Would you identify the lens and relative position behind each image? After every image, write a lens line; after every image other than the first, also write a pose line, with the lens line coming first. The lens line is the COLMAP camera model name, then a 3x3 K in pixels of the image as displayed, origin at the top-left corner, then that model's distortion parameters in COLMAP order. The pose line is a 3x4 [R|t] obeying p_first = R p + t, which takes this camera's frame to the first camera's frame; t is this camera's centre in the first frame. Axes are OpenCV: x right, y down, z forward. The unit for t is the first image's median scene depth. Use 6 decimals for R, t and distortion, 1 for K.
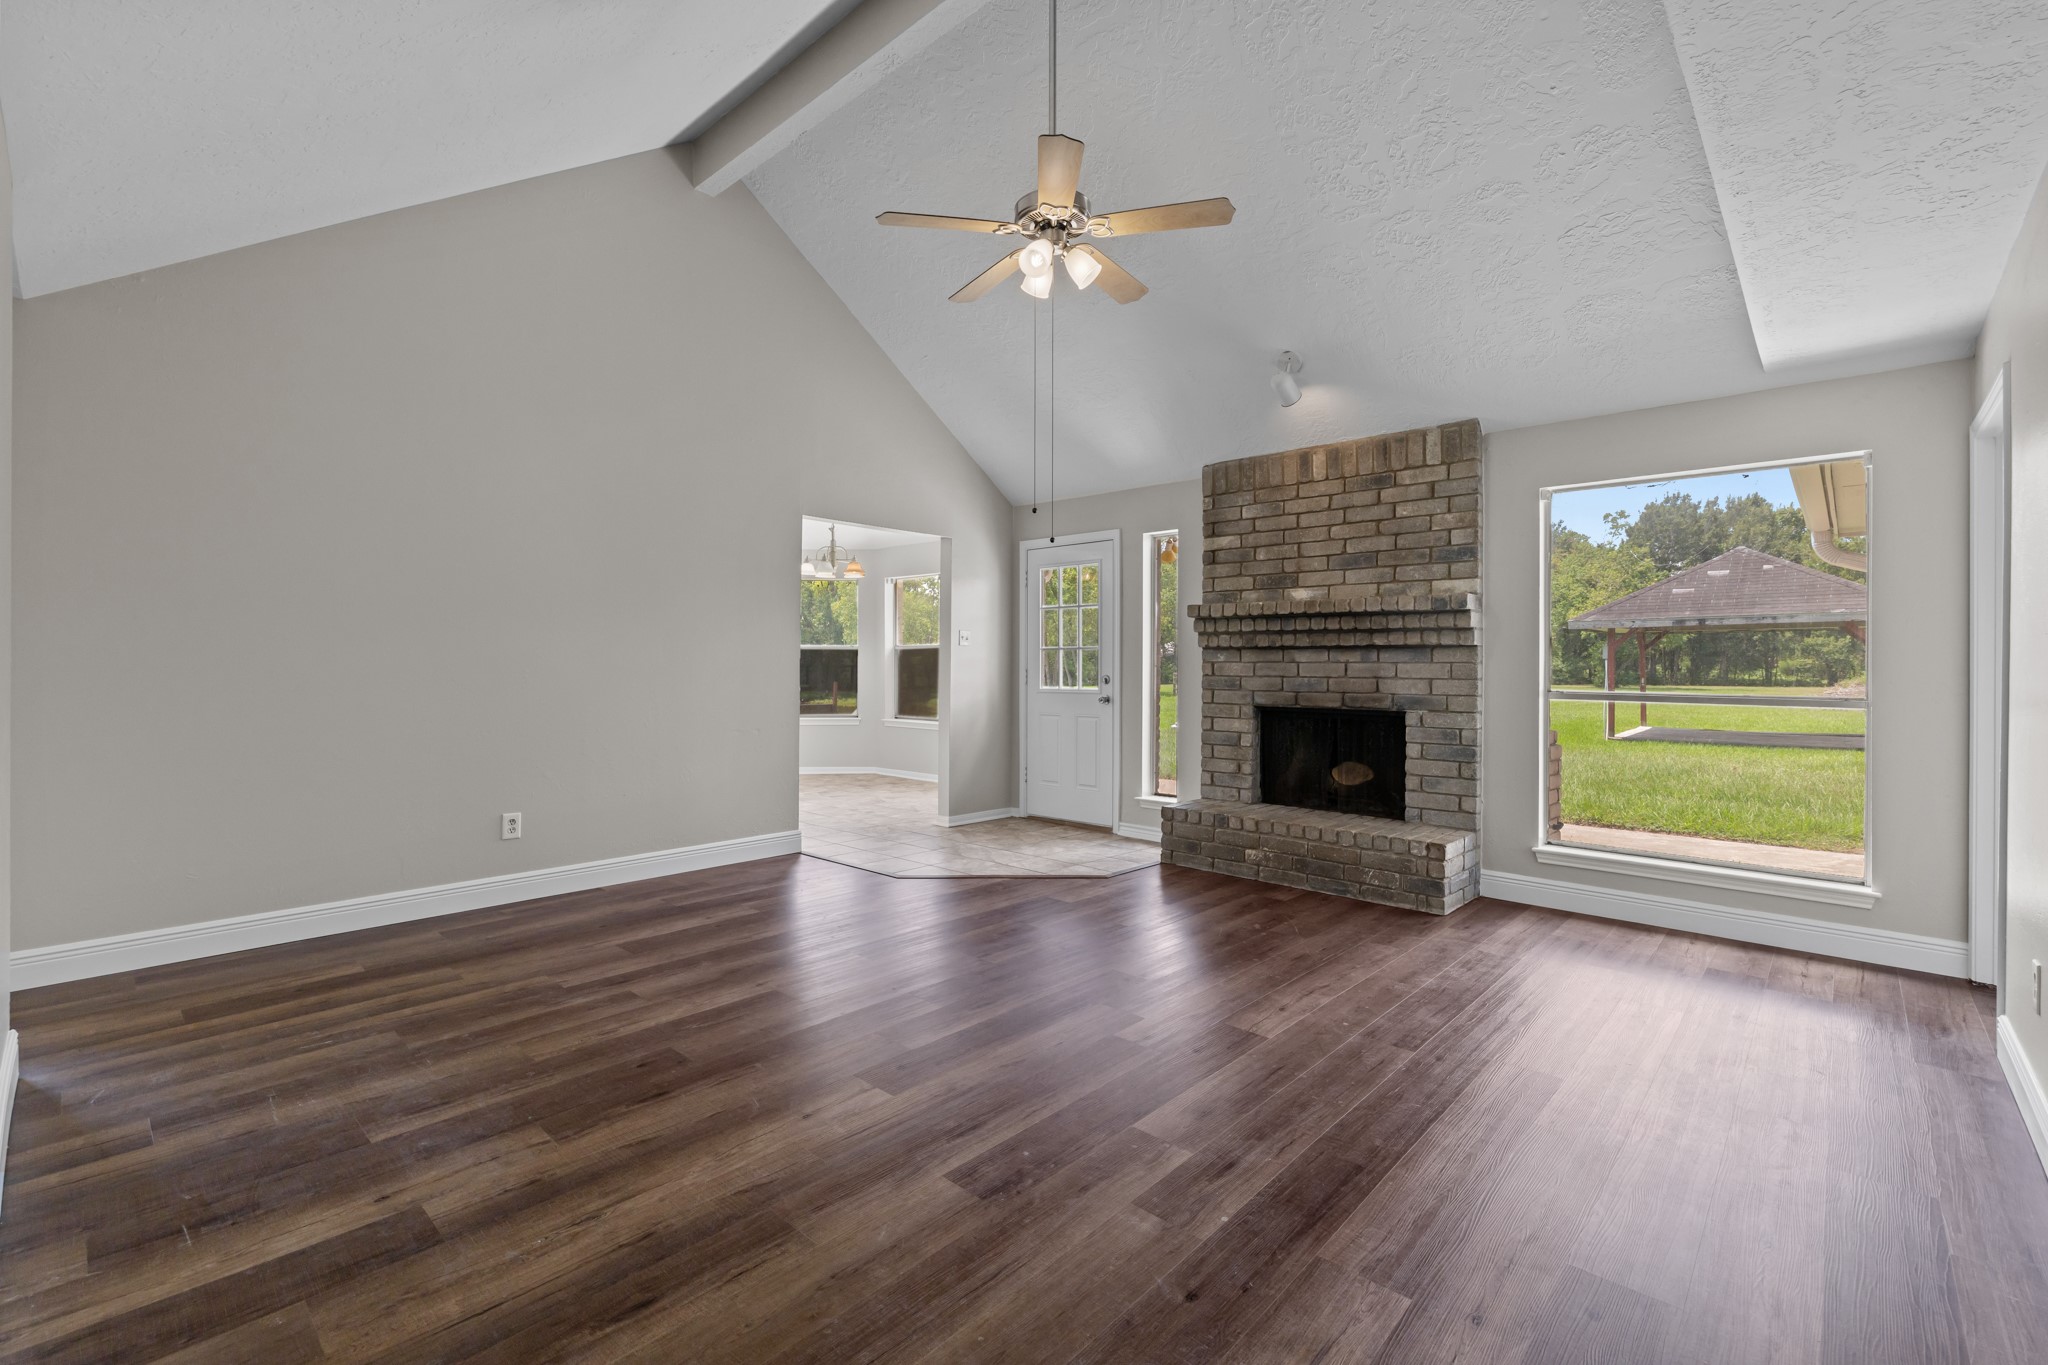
lens RADIAL K [[892.8, 0, 1008.3], [0, 892.8, 672.7], [0, 0, 1]] dist [-0.001771, 0.000972]
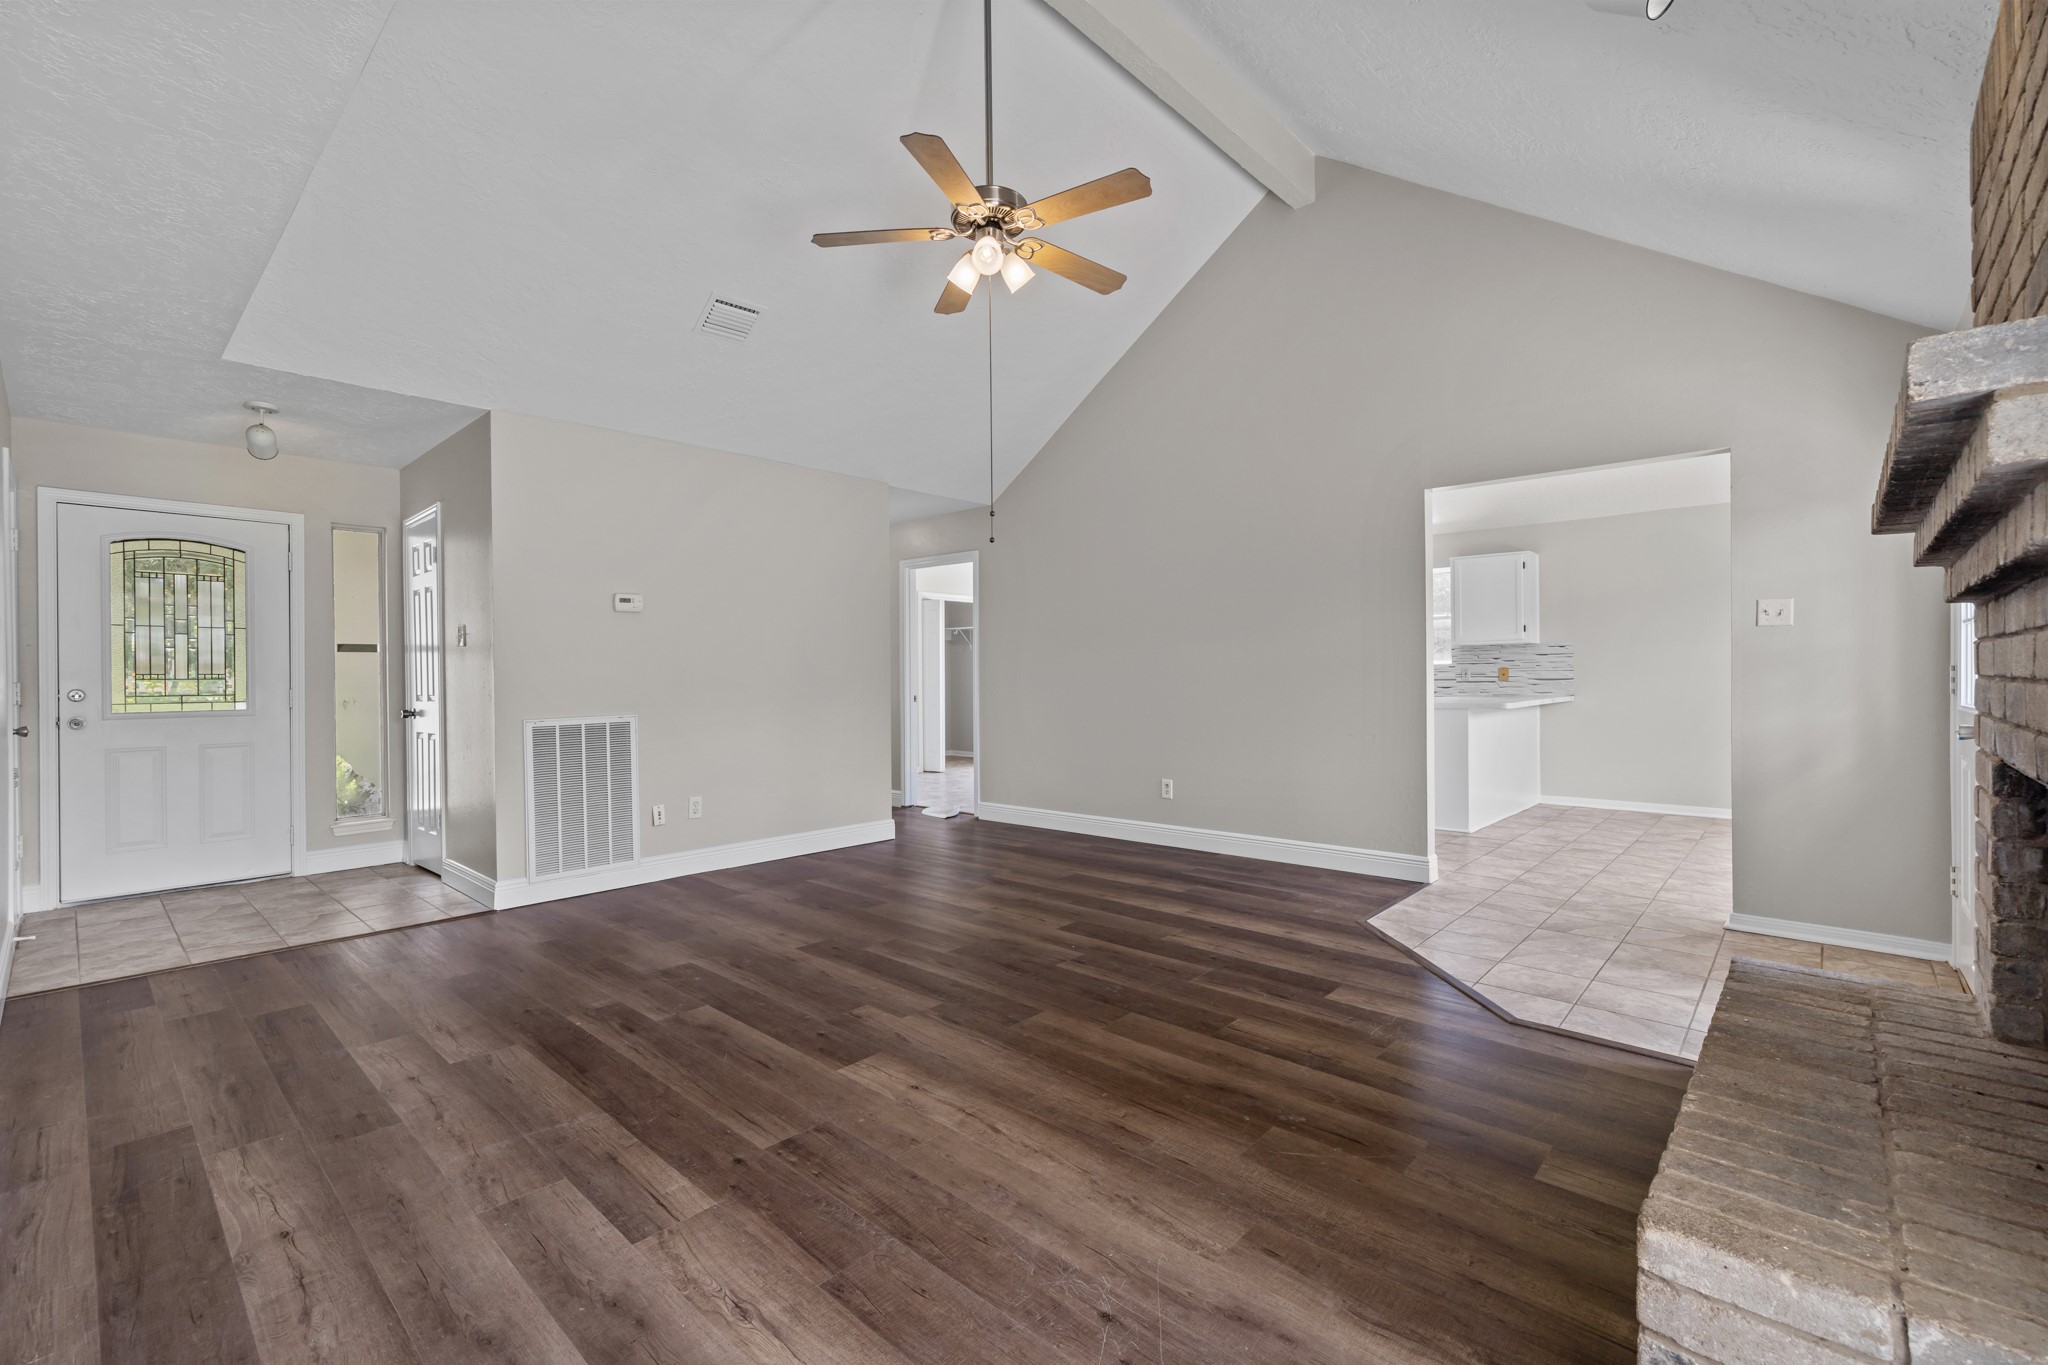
lens RADIAL K [[892.8, 0, 1021.1], [0, 892.8, 683.5], [0, 0, 1]] dist [-0.001771, 0.000972]
pose [[0.006394, 0.006935, -0.999956, 0.715952], [-0.000319, 0.999976, 0.006933, 0.003896], [0.999980, 0.000274, 0.006396, 0.701884]]
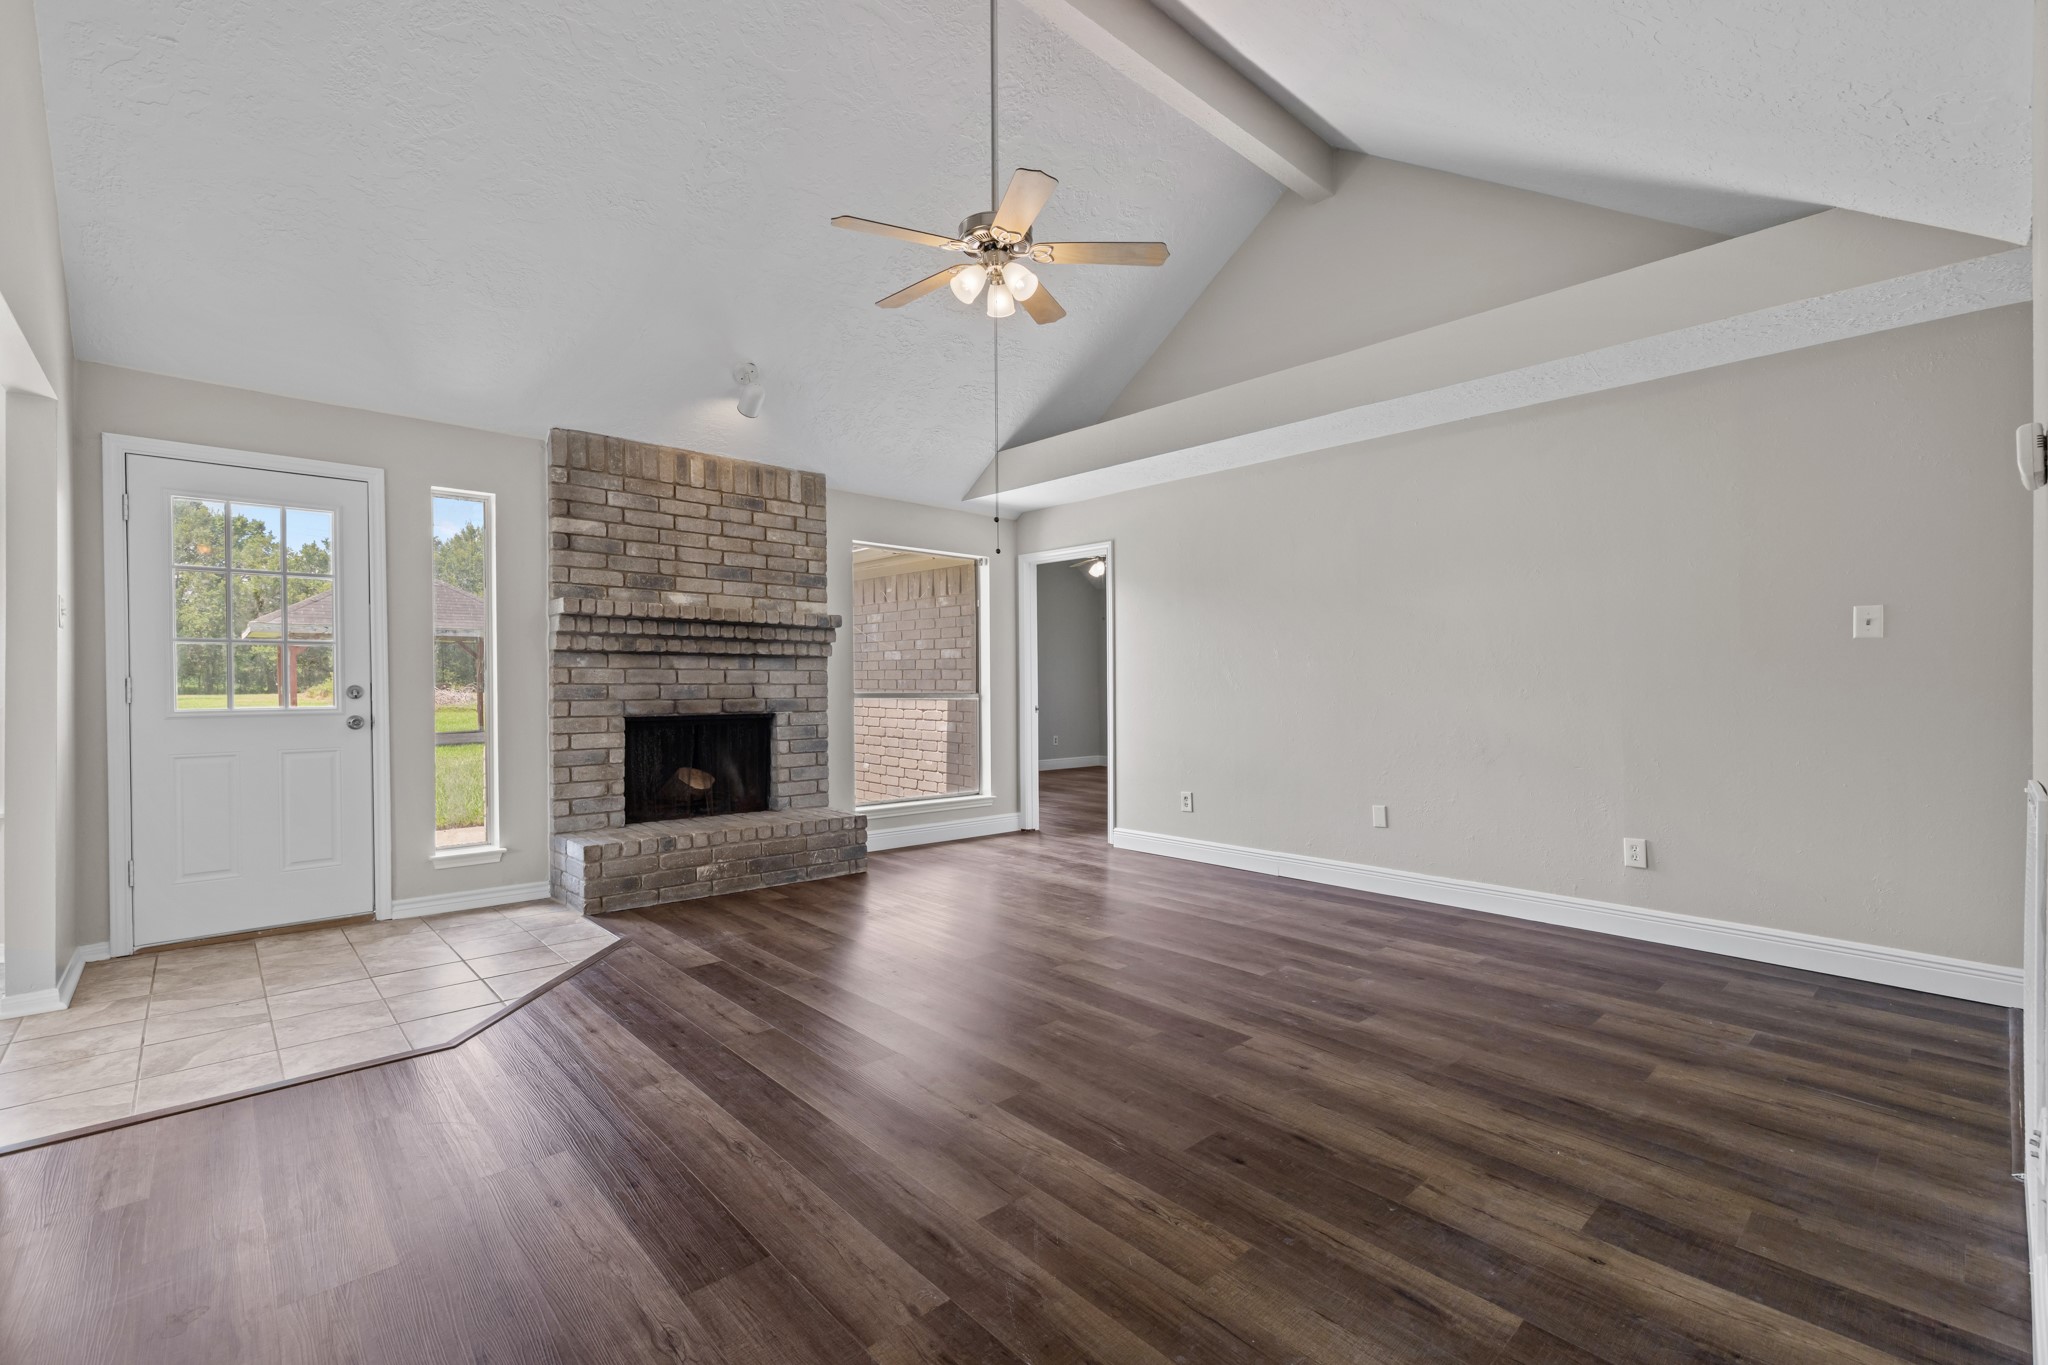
lens RADIAL K [[892.8, 0, 1013.7], [0, 892.8, 677.8], [0, 0, 1]] dist [-0.001771, 0.000972]
pose [[0.079116, -0.002173, 0.996863, -0.675527], [0.004828, 0.999987, 0.001797, -0.002349], [-0.996854, 0.004671, 0.079125, 0.620549]]
